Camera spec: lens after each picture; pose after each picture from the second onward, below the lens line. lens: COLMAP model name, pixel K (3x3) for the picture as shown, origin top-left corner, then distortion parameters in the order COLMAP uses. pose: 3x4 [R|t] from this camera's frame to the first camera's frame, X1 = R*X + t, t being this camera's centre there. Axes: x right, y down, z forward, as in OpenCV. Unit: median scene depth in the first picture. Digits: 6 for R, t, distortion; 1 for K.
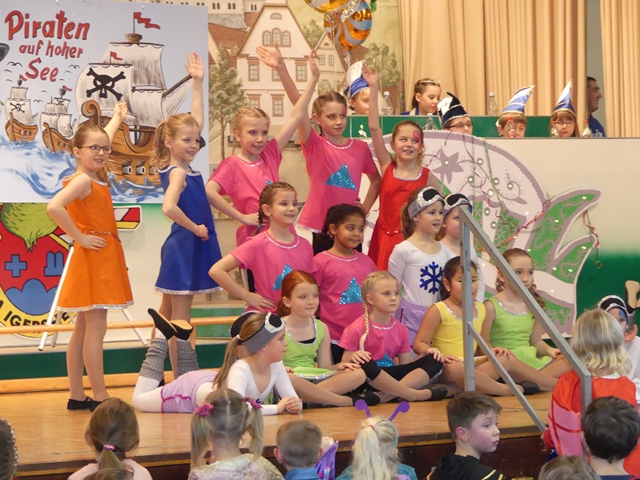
lens RADIAL K [[2625.6, 0, 320.3], [0, 2625.6, 240.6], [0, 0, 1]] dist [-0.140301, 0.000000]
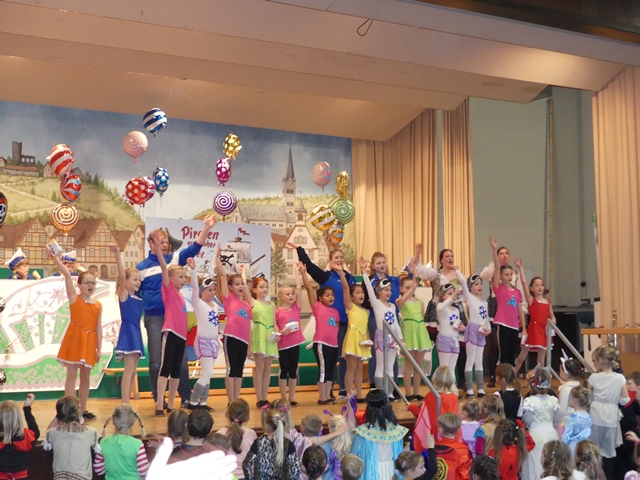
lens RADIAL K [[1195.5, 0, 314.9], [0, 1195.5, 239.1], [0, 0, 1]] dist [0.004960, 0.000000]
pose [[0.999832, 0.018327, -0.000320, -0.004712], [-0.018299, 0.996986, -0.075395, -0.000959], [-0.001062, 0.075388, 0.997154, -0.026050]]
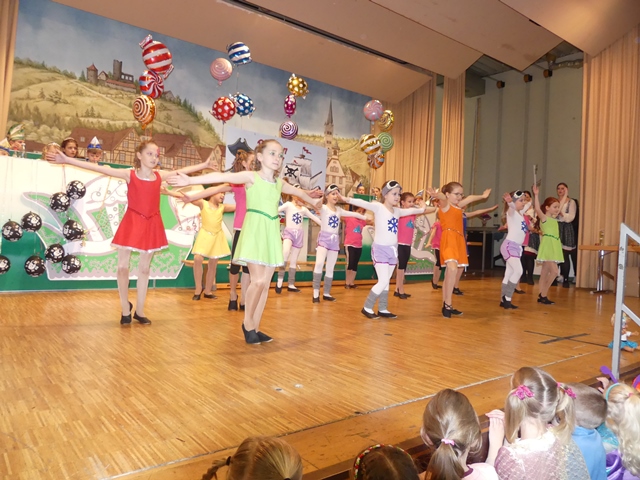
lens RADIAL K [[471.9, 0, 319.1], [0, 471.9, 235.0], [0, 0, 1]] dist [-0.019904, 0.009589]
pose [[0.992853, 0.073940, 0.093682, -0.093935], [-0.073763, 0.997261, -0.005352, 0.005828], [-0.093821, -0.001596, 0.995588, 0.510780]]
